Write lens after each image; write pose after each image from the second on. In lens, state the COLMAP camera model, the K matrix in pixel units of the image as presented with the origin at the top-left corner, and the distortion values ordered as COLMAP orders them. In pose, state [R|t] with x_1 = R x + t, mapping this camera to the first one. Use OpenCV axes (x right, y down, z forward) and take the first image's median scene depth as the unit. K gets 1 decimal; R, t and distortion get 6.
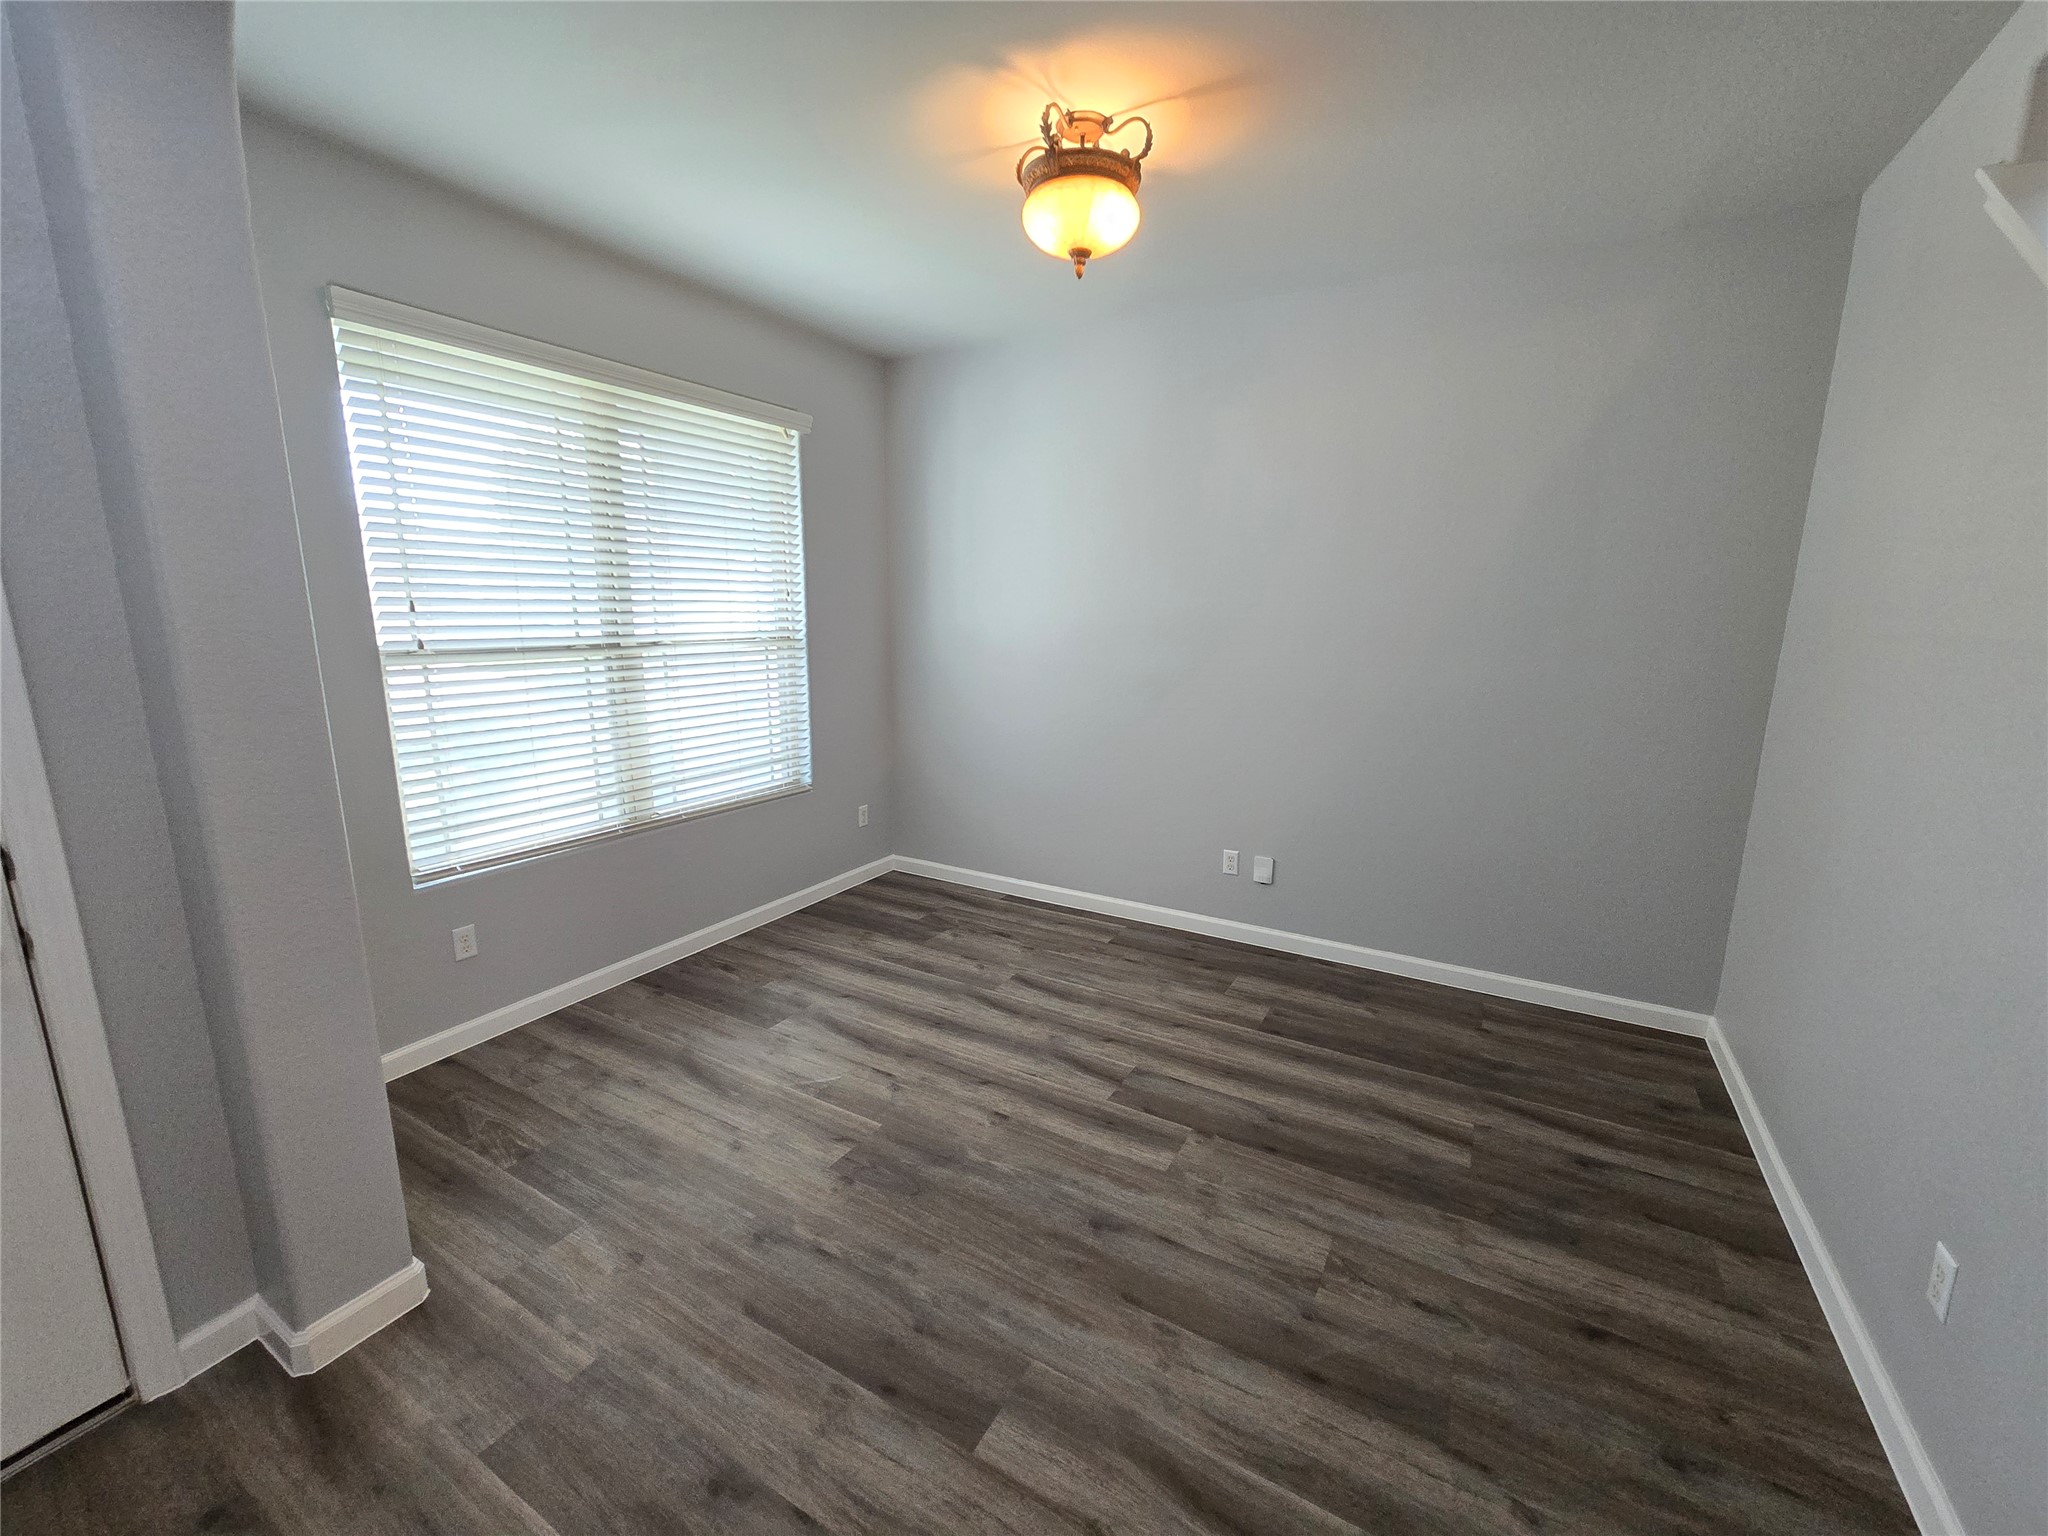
lens RADIAL K [[828.4, 0, 1021.9], [0, 828.4, 781.1], [0, 0, 1]] dist [0.000063, 0.000259]
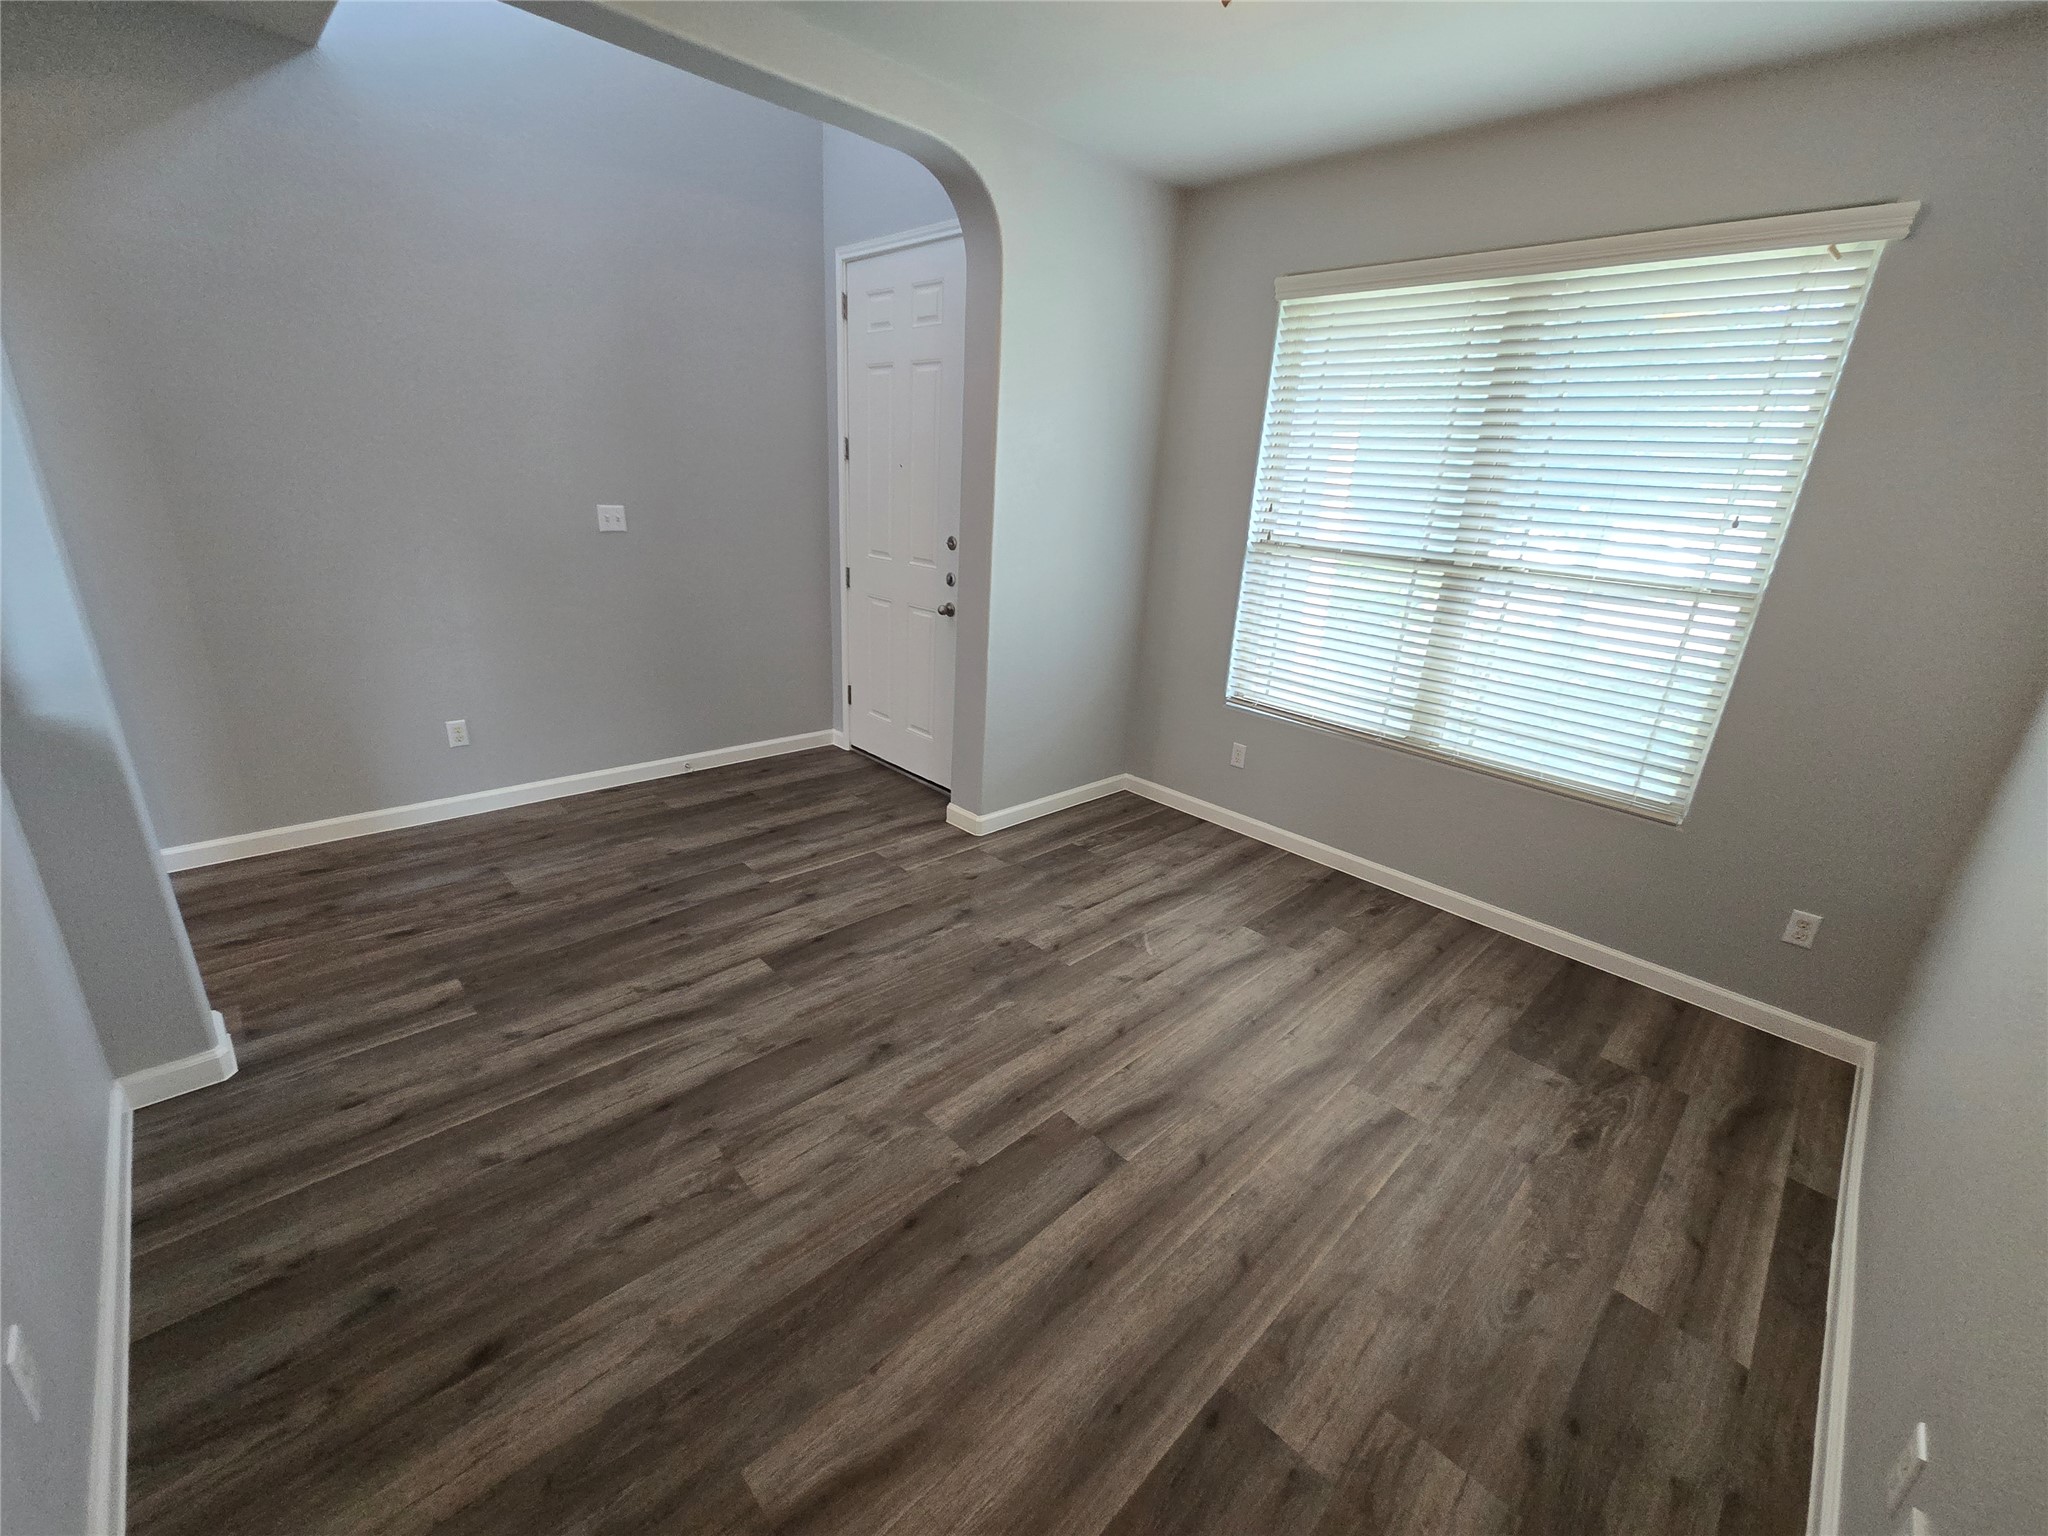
lens RADIAL K [[835.2, 0, 1032.7], [0, 835.2, 774.1], [0, 0, 1]] dist [-0.001252, -0.000665]
pose [[-0.259229, 0.300577, -0.917853, 0.774687], [-0.264231, 0.892011, 0.366741, -0.216989], [0.928969, 0.337594, -0.151813, 0.978983]]
